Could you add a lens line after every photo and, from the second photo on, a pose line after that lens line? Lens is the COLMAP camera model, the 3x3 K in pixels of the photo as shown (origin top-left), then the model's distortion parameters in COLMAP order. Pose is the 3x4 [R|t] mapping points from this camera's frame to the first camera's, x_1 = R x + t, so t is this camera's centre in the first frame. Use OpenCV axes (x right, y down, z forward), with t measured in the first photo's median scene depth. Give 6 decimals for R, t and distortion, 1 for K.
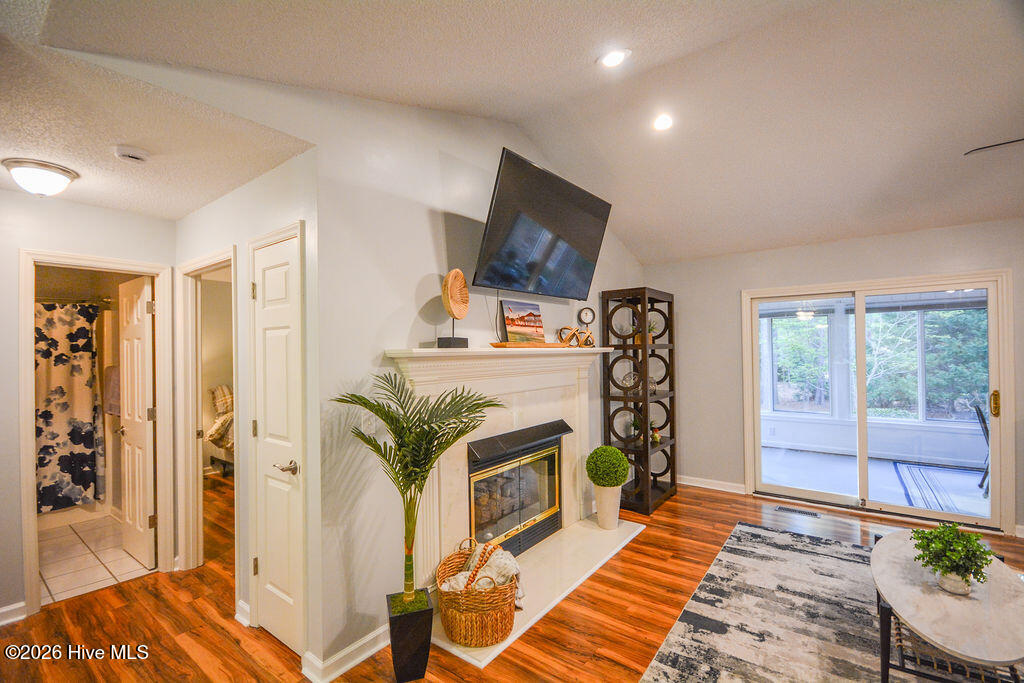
lens RADIAL K [[453.2, 0, 505.0], [0, 453.2, 344.7], [0, 0, 1]] dist [-0.001584, -0.005259]
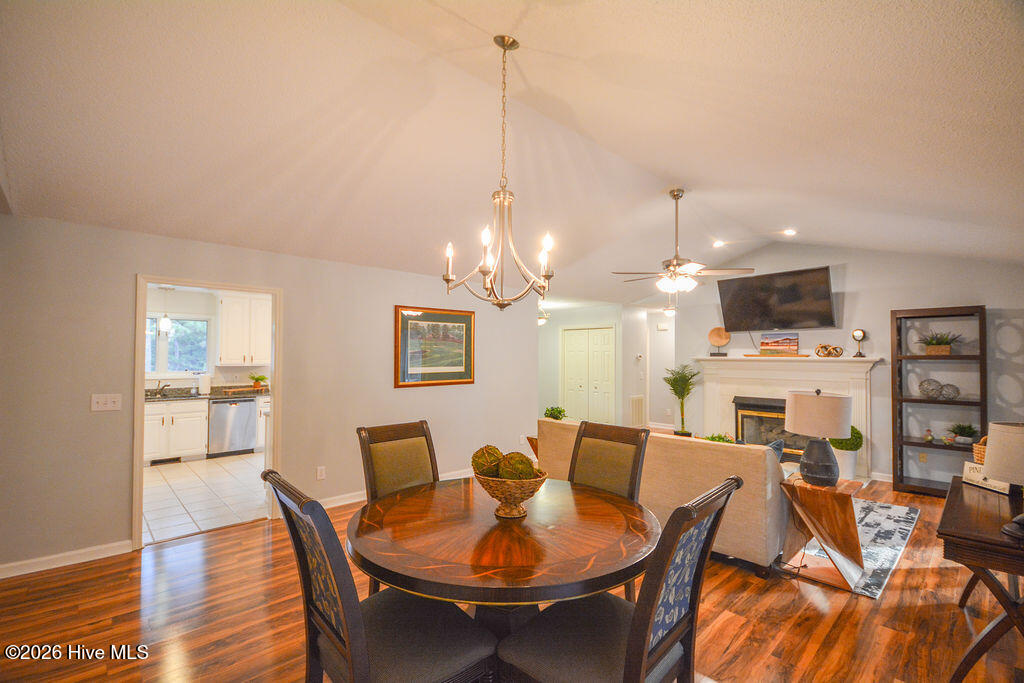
lens RADIAL K [[453.2, 0, 511.7], [0, 453.2, 345.6], [0, 0, 1]] dist [-0.001584, -0.005259]
pose [[-0.163653, -0.012164, -0.986443, 2.485833], [0.013292, 0.999806, -0.014534, -0.033231], [0.986428, -0.015490, -0.163460, 0.223980]]
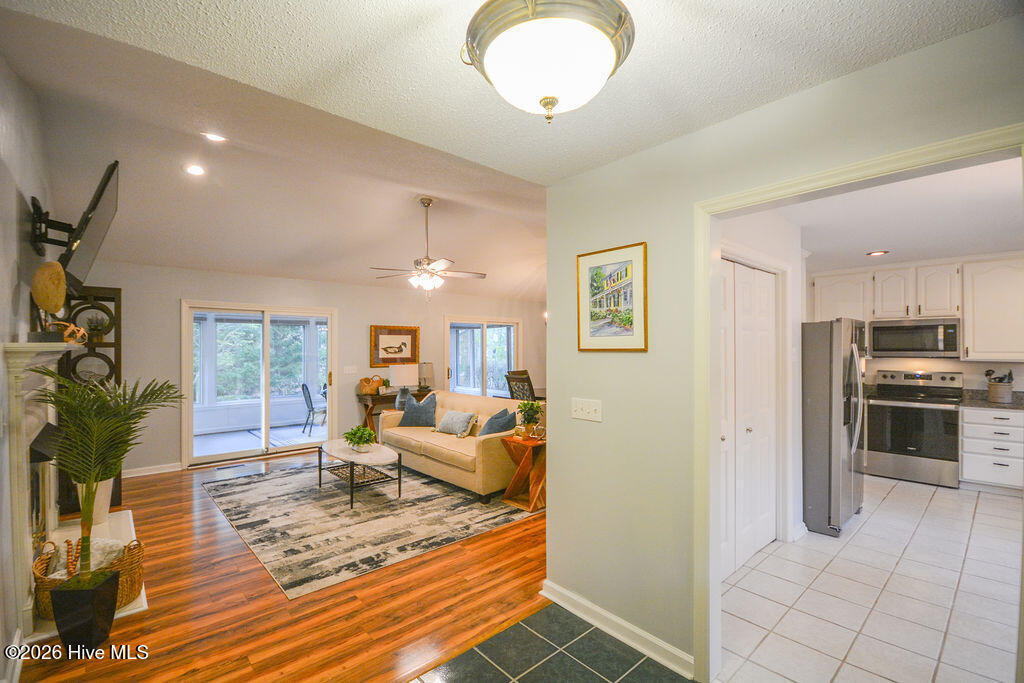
lens RADIAL K [[453.2, 0, 513.8], [0, 453.2, 346.8], [0, 0, 1]] dist [-0.001584, -0.005259]
pose [[0.181135, 0.012218, 0.983382, -0.798335], [-0.011279, 0.999883, -0.010346, 0.011879], [-0.983394, -0.009217, 0.181251, -0.131023]]
